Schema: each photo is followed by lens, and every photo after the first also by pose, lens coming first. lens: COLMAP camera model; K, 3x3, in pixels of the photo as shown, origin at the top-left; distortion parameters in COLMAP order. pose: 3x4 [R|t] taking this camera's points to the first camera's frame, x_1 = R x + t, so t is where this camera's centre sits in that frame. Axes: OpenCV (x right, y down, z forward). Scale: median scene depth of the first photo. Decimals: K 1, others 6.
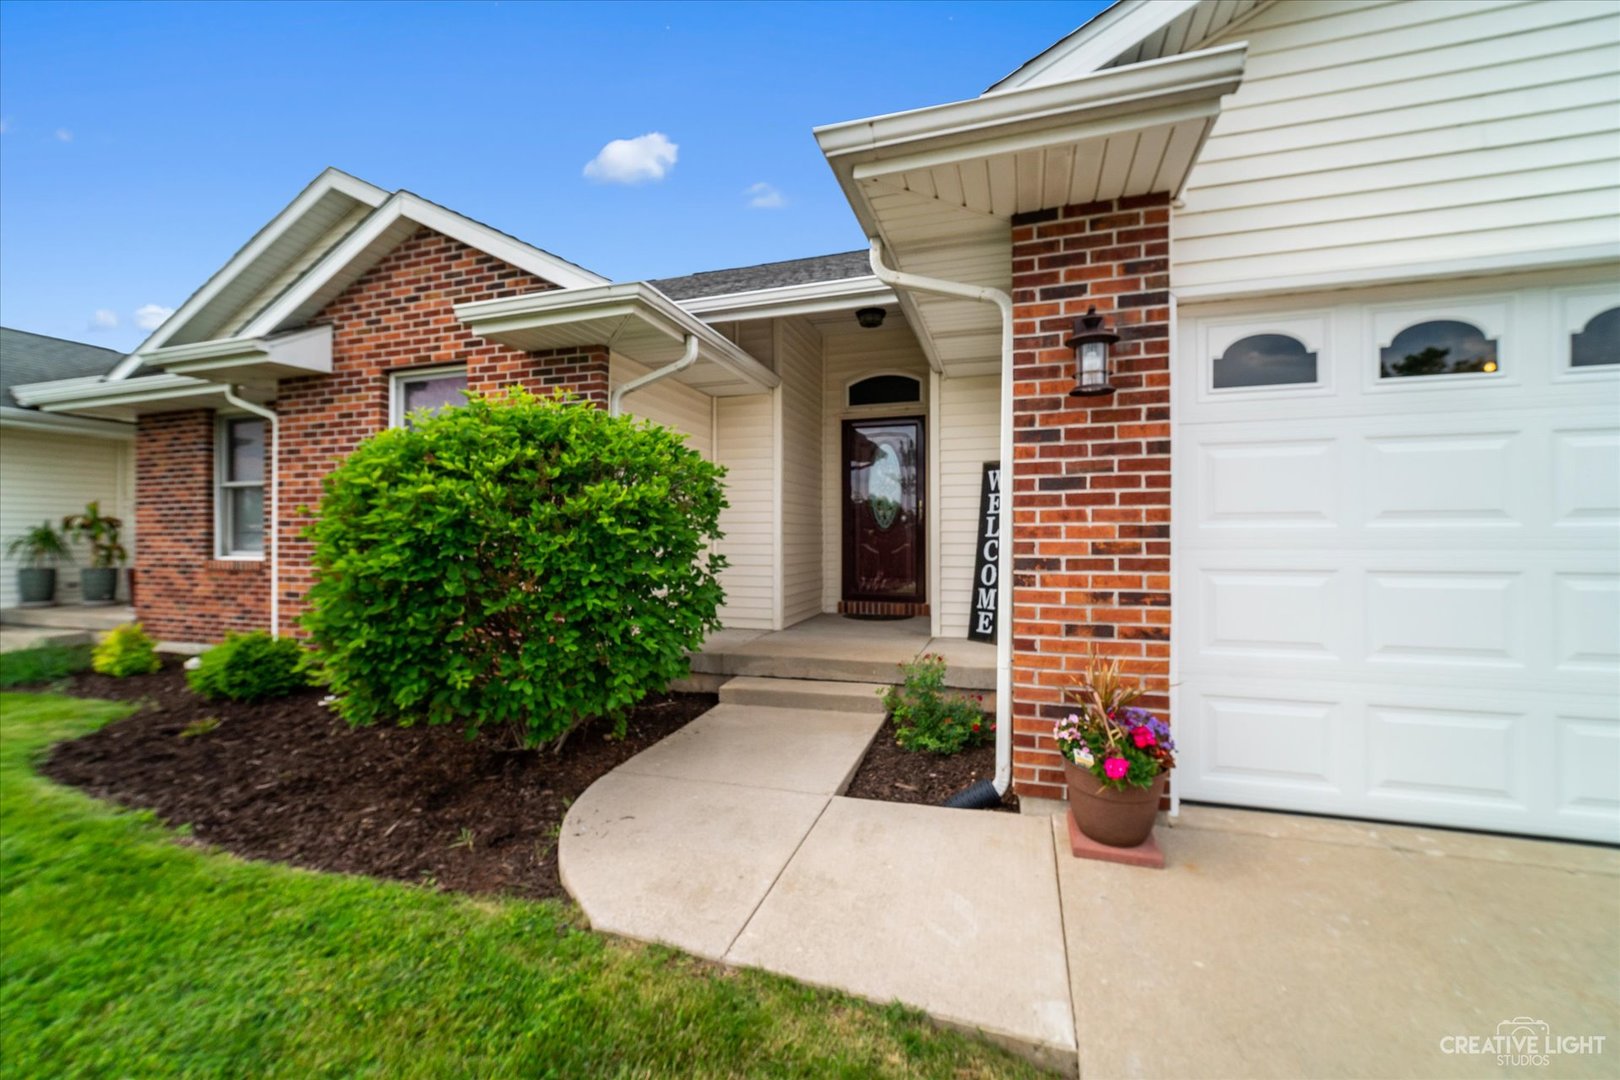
lens RADIAL K [[652.9, 0, 811.9], [0, 652.9, 534.4], [0, 0, 1]] dist [-0.000592, 0.000045]
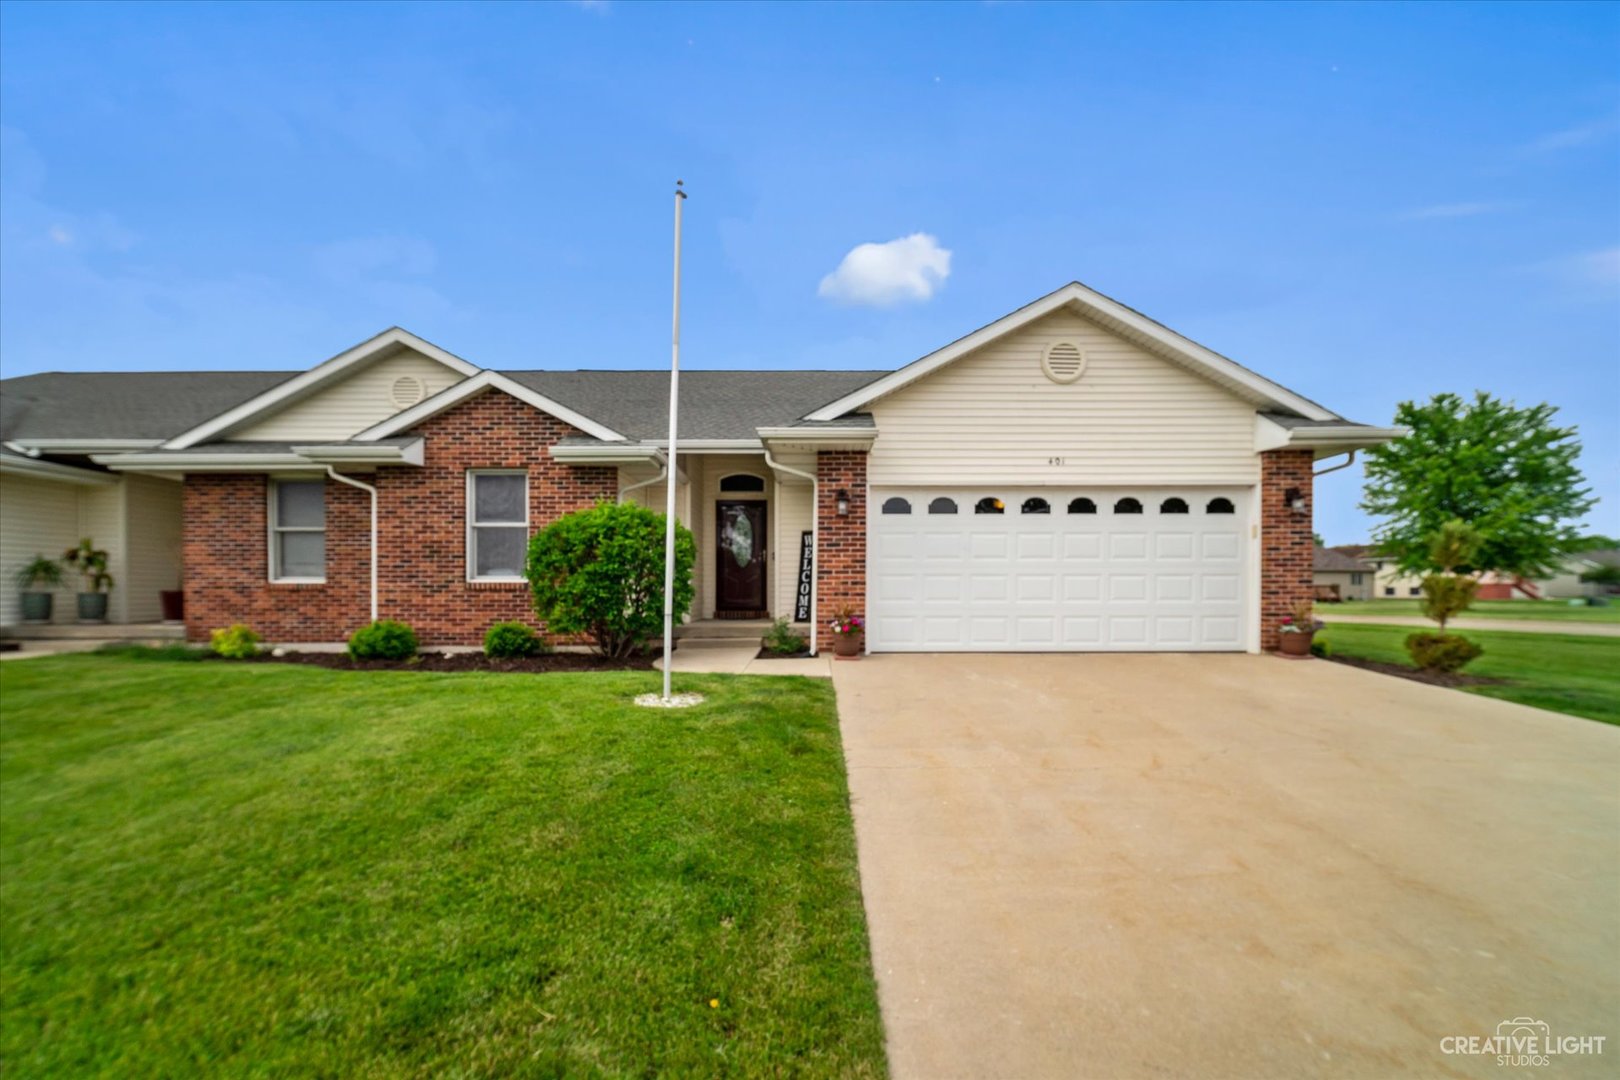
lens RADIAL K [[745.7, 0, 809.6], [0, 745.7, 603.7], [0, 0, 1]] dist [-0.000242, -0.000581]
pose [[0.956862, 0.000457, 0.290544, -0.371364], [-0.004934, 0.999880, 0.014675, 0.073552], [-0.290502, -0.015475, 0.956749, -1.167007]]
